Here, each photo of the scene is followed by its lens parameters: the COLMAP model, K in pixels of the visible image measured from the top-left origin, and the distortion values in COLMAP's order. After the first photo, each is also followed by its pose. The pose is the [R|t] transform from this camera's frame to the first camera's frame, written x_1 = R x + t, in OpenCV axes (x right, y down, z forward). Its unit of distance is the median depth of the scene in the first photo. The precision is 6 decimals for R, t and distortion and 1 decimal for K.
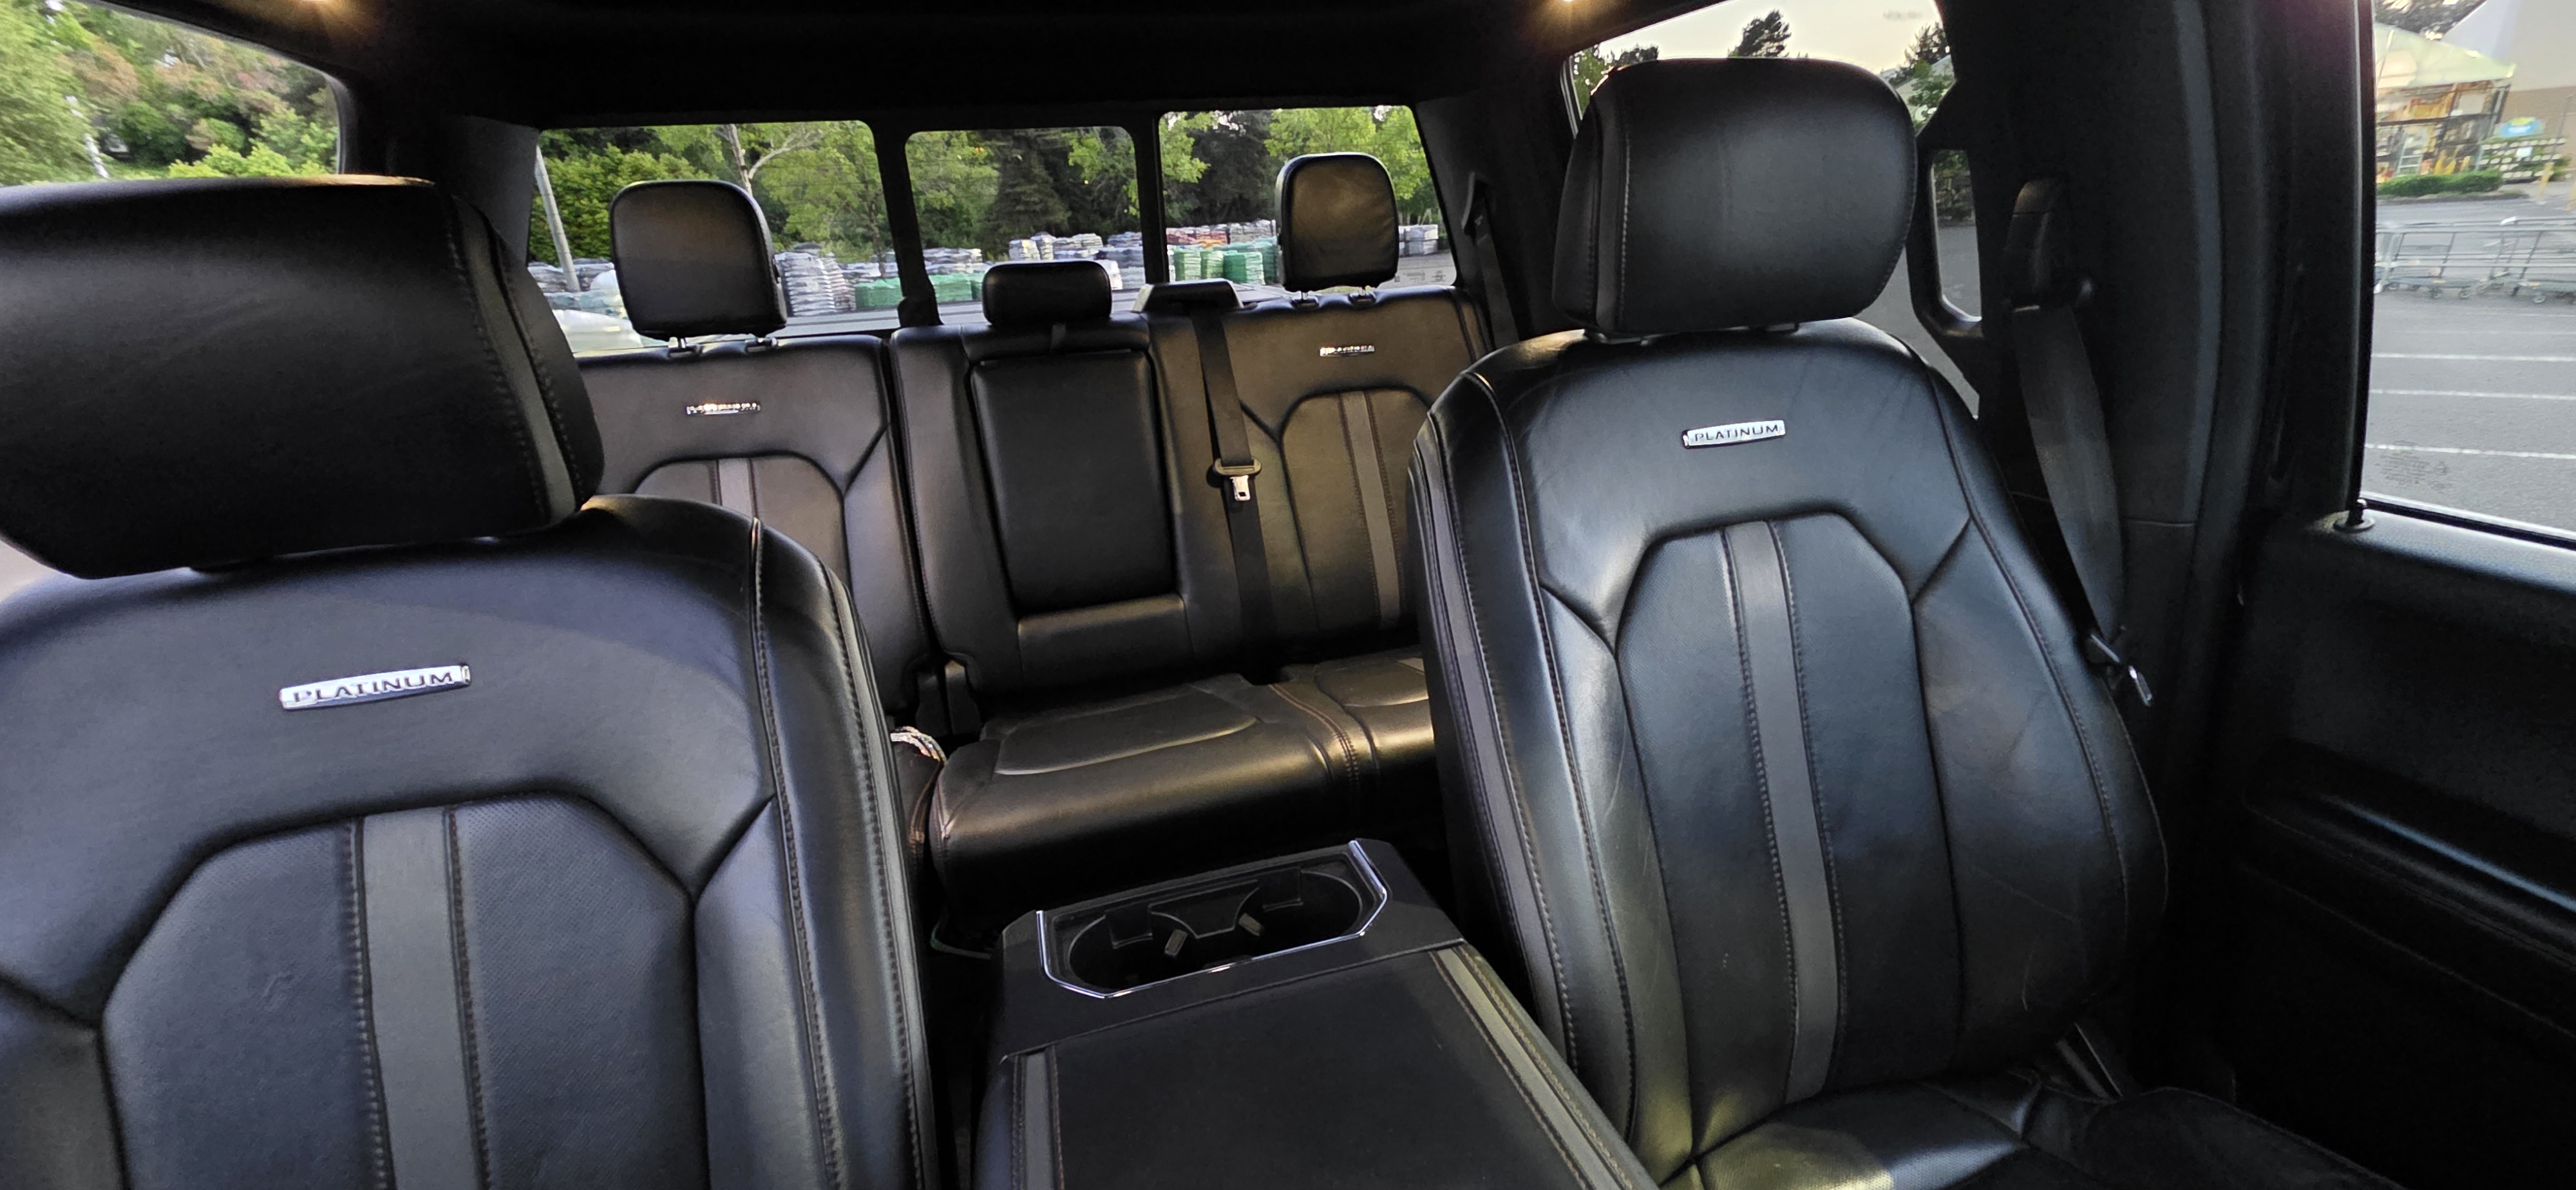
lens RADIAL K [[1041.0, 0, 1288.0], [0, 1041.0, 595.0], [0, 0, 1]] dist [-0.002877, -0.000226]
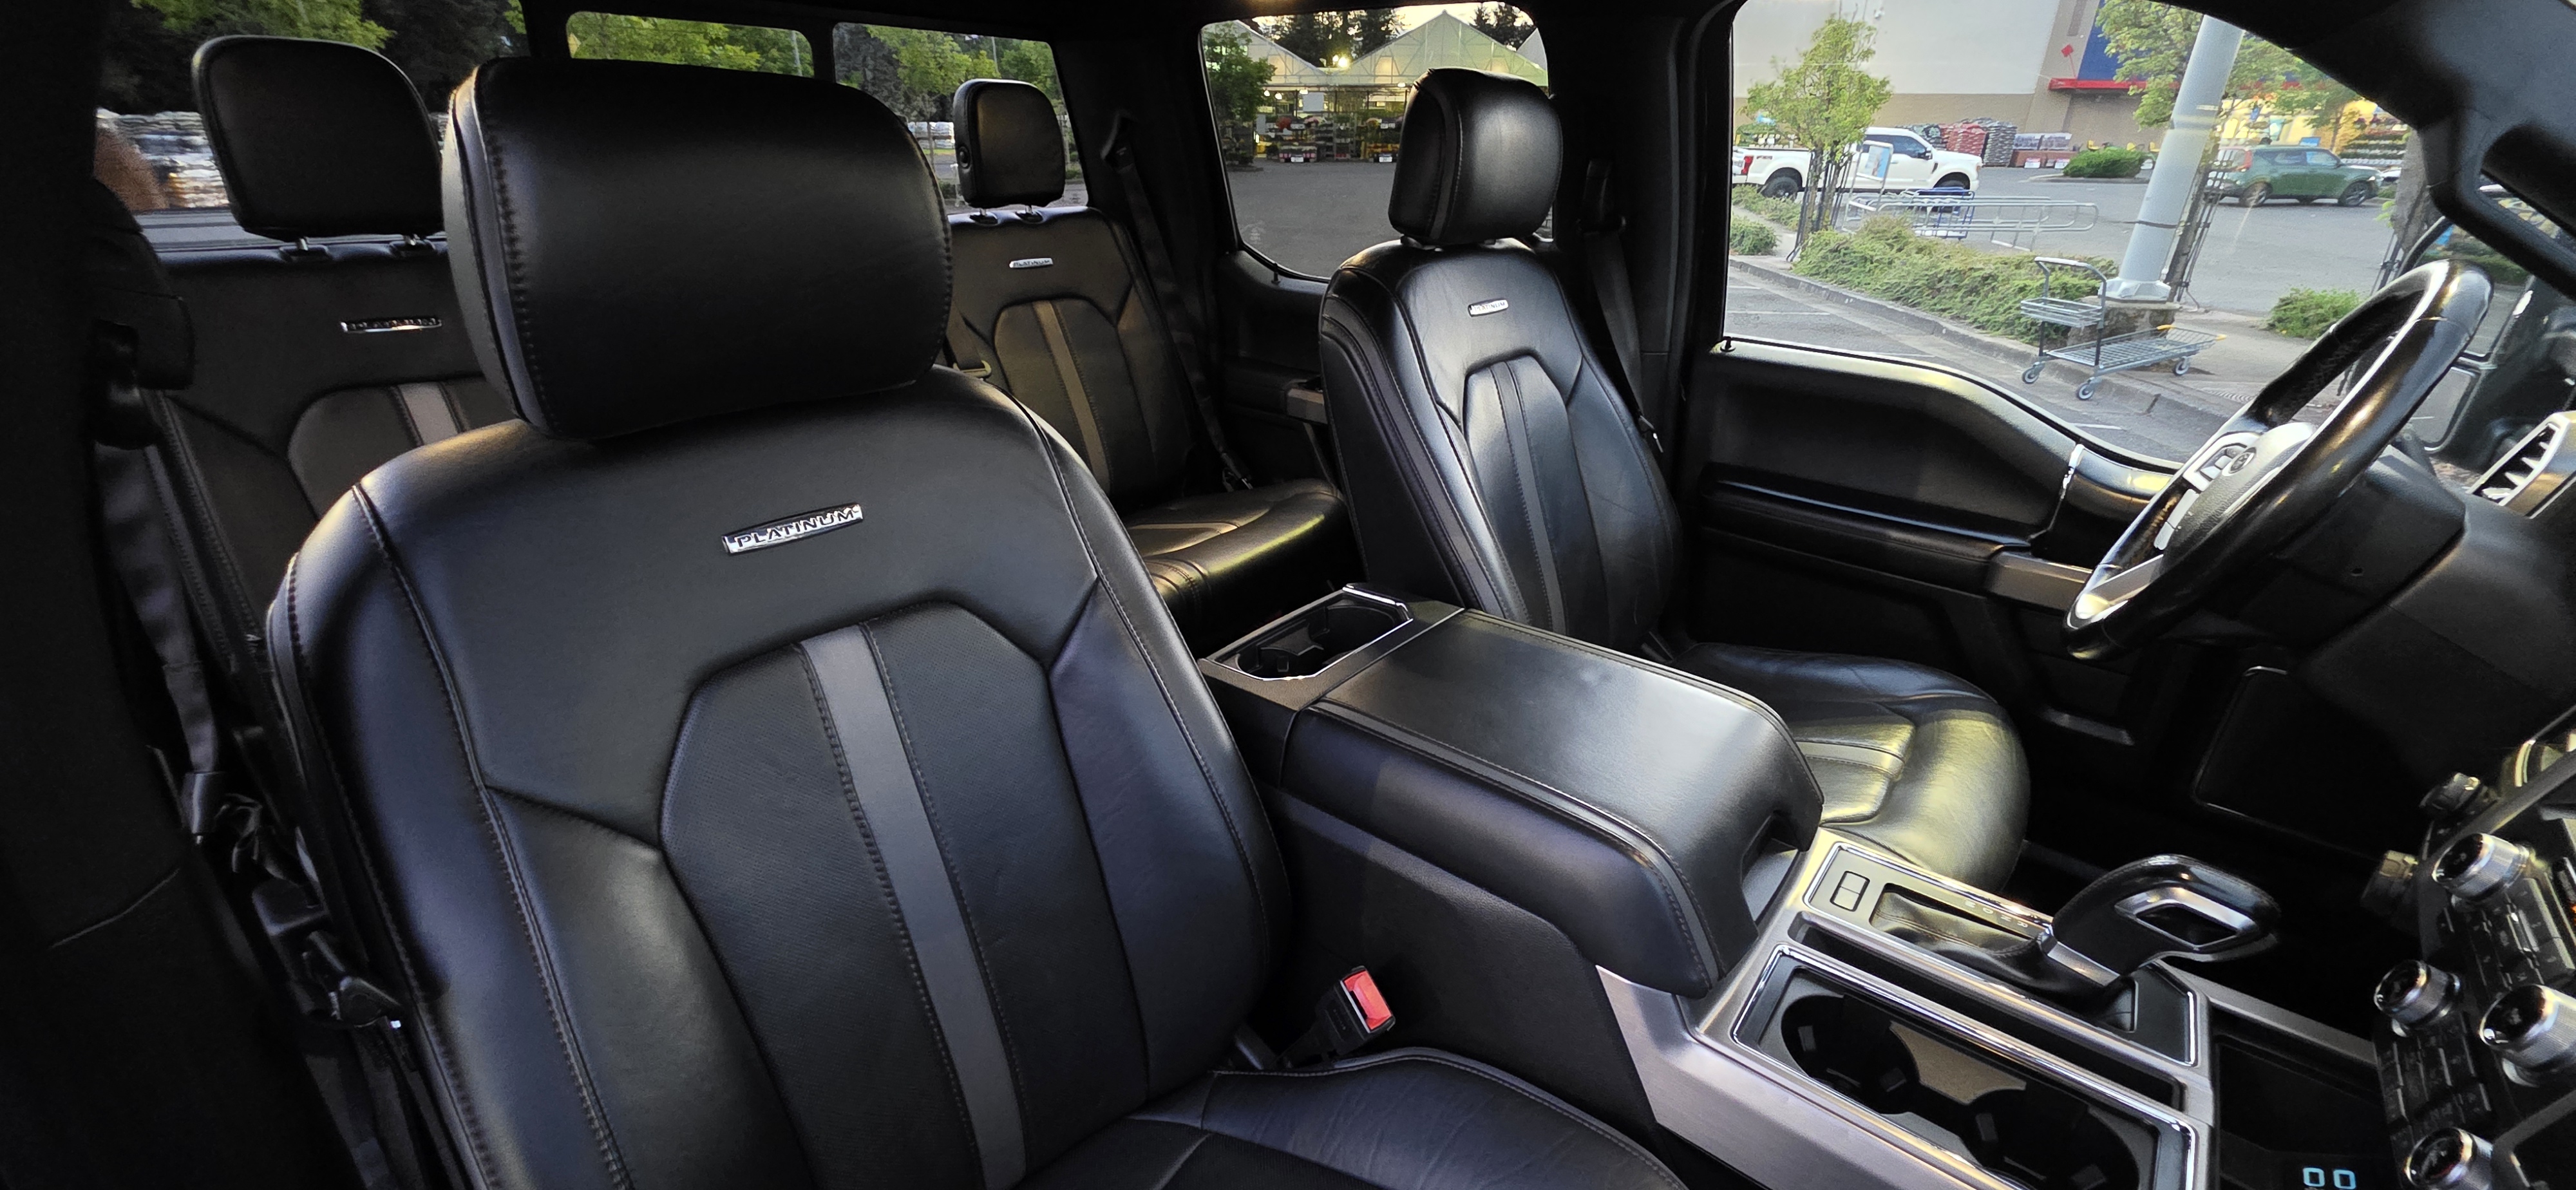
lens RADIAL K [[1041.0, 0, 1288.0], [0, 1041.0, 595.0], [0, 0, 1]] dist [-0.002877, -0.000226]
pose [[0.823981, -0.163077, 0.542643, -0.424825], [0.128708, 0.986522, 0.101036, 0.045089], [-0.551806, -0.013409, 0.833865, -0.105337]]
